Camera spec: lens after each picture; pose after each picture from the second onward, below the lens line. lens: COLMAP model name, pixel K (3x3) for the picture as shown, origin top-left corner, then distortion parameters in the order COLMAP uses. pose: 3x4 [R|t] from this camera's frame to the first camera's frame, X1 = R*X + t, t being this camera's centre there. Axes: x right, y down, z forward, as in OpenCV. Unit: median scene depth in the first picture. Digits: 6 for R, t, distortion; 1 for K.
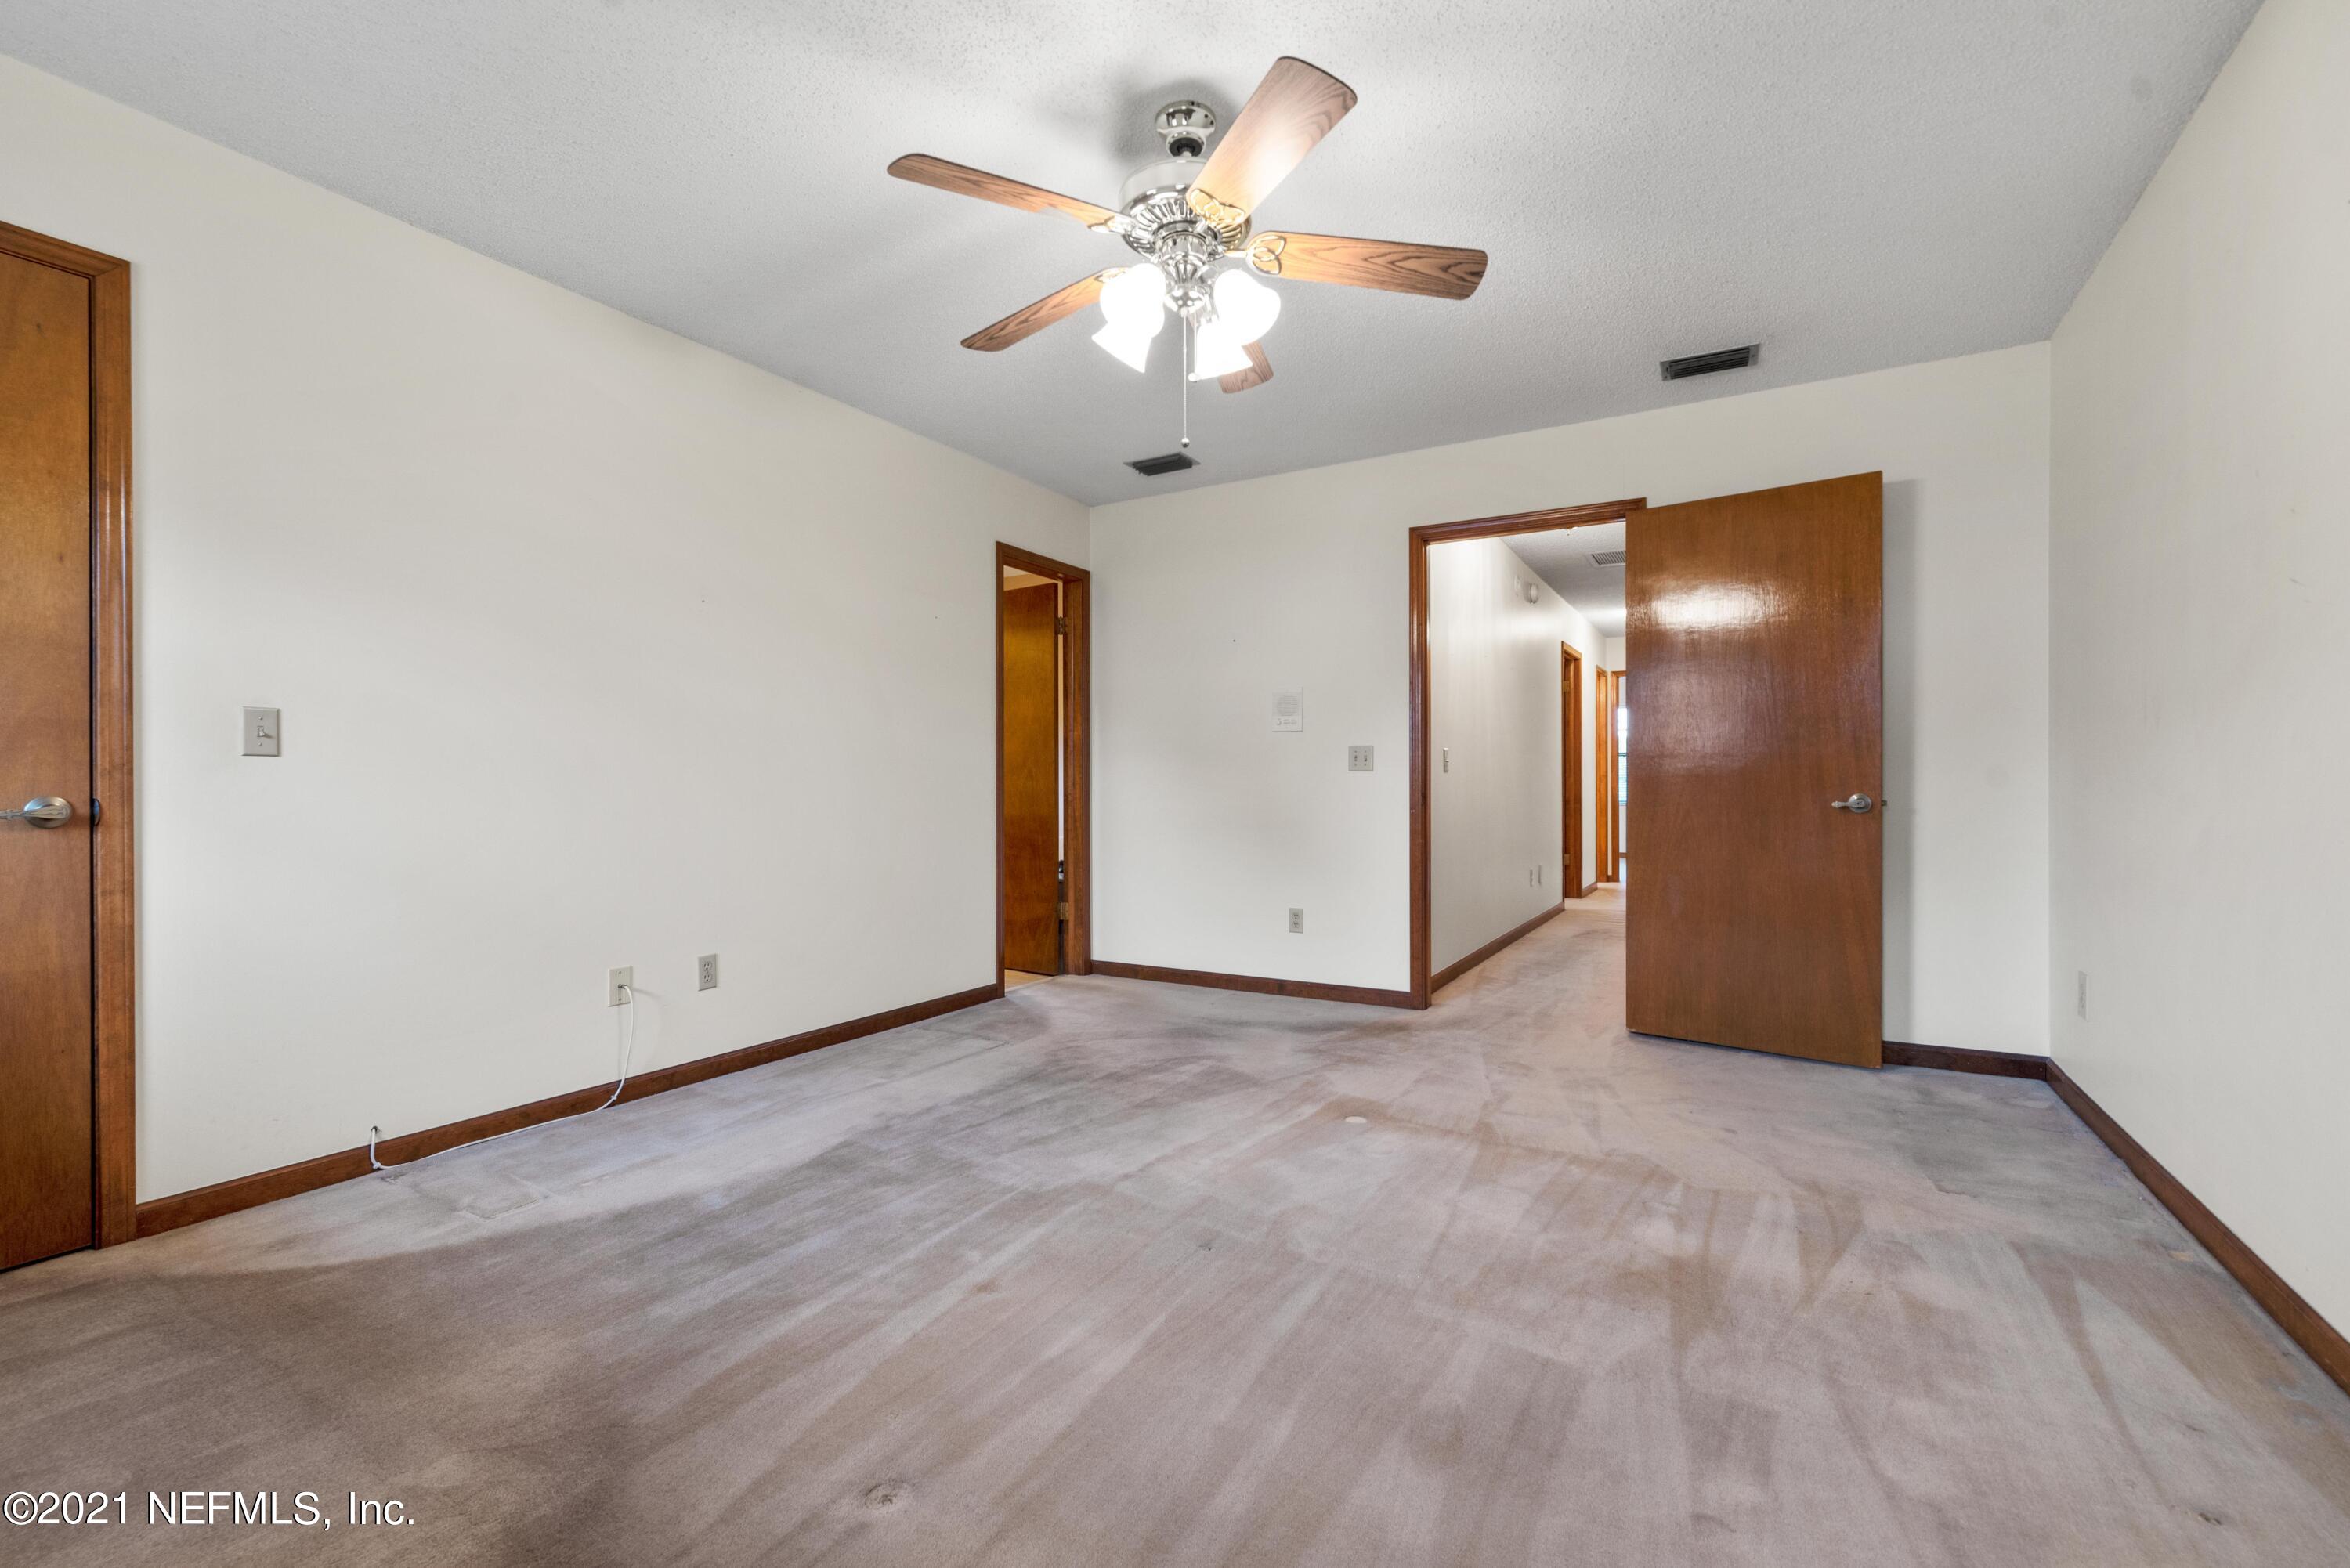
lens RADIAL K [[1019.5, 0, 1175.0], [0, 1019.5, 784.0], [0, 0, 1]] dist [0.001541, 0.000512]
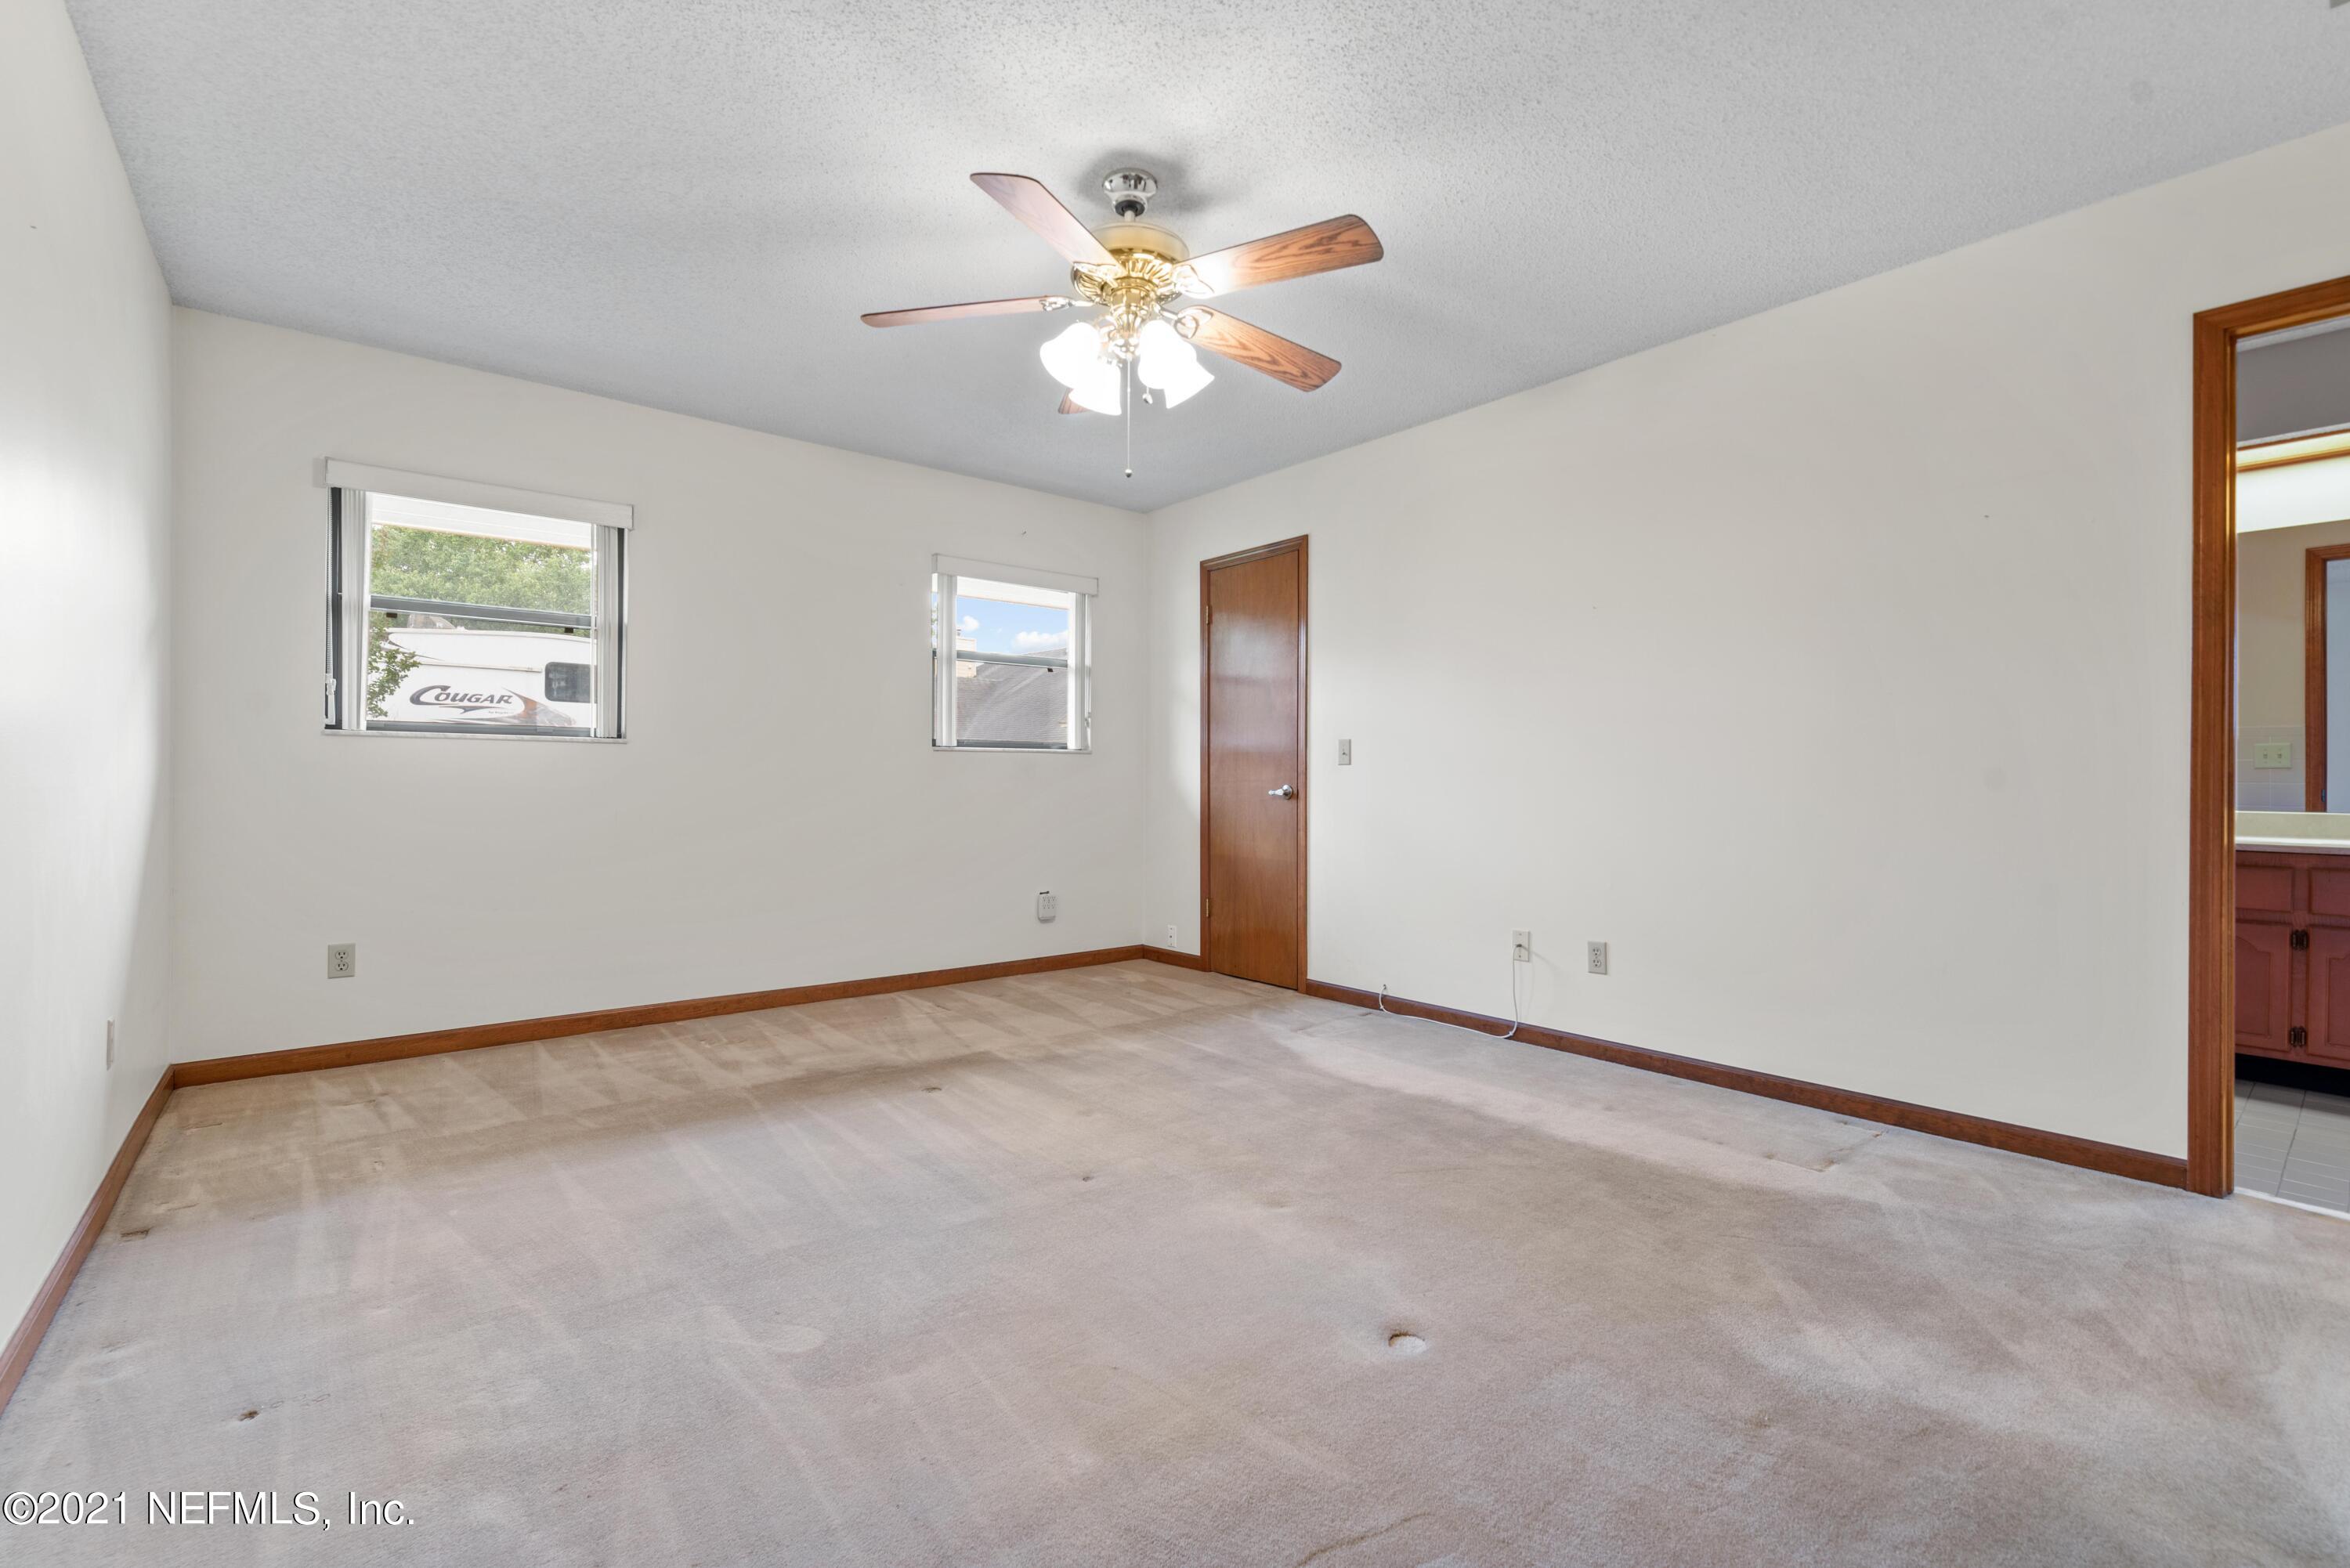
lens RADIAL K [[1019.5, 0, 1175.0], [0, 1019.5, 784.0], [0, 0, 1]] dist [0.001541, 0.000512]
pose [[-0.331860, 0.002892, -0.943324, 0.906184], [-0.000924, 0.999994, 0.003391, 0.000607], [0.943328, 0.001997, -0.331855, 1.229146]]
